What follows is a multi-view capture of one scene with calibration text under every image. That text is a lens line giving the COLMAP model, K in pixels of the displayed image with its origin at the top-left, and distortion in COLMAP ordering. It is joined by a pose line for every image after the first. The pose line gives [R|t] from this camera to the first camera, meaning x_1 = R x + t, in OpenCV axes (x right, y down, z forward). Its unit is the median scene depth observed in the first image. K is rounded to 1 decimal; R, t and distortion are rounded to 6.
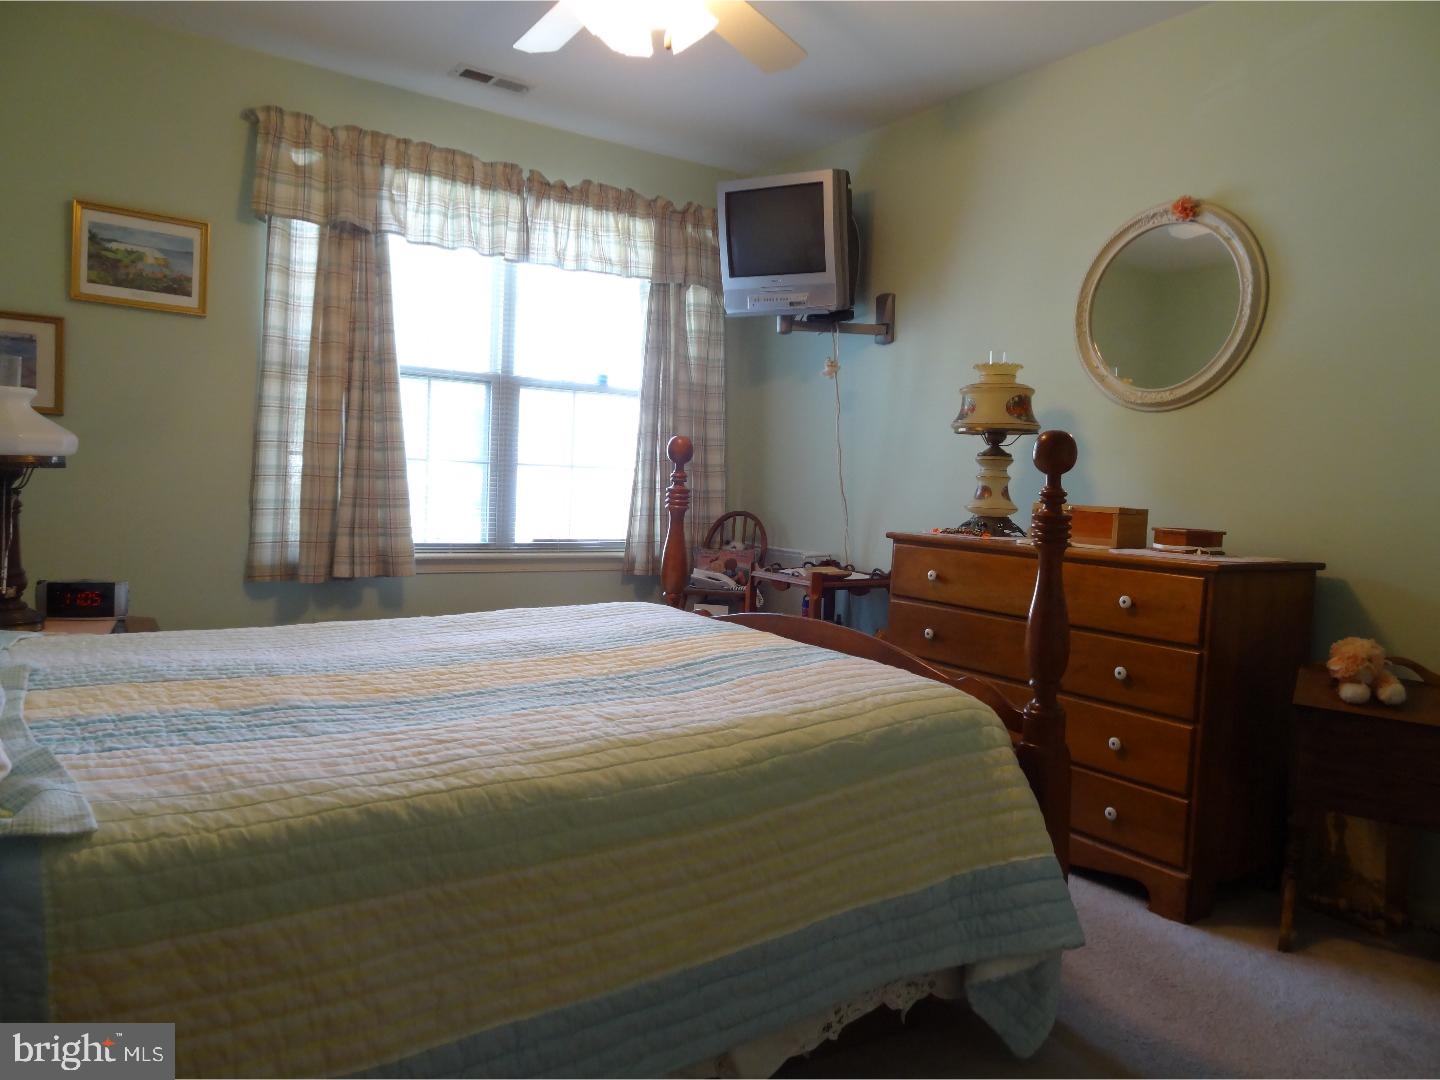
lens RADIAL K [[996.6, 0, 720.0], [0, 996.6, 540.0], [0, 0, 1]] dist [0.003155, 0.001813]
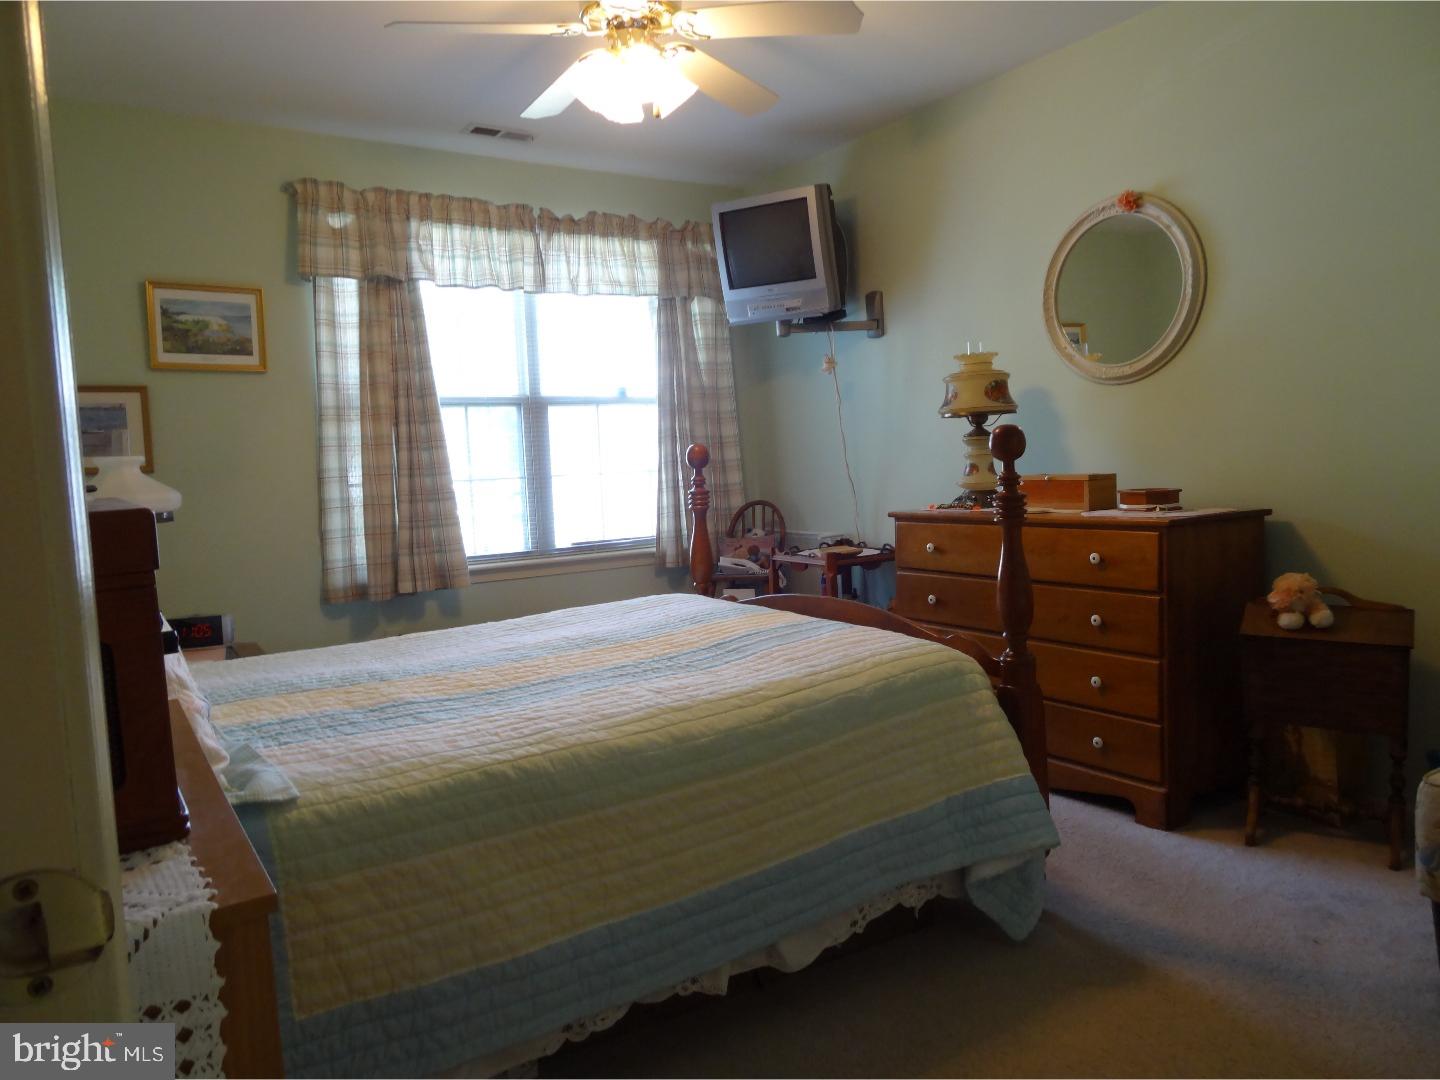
lens RADIAL K [[992.2, 0, 720.2], [0, 992.2, 536.4], [0, 0, 1]] dist [-0.000494, 0.002164]
pose [[0.995881, -0.086117, -0.028361, 0.009499], [0.086535, 0.996153, 0.013844, -0.013481], [0.027060, -0.016241, 0.999502, -0.126254]]
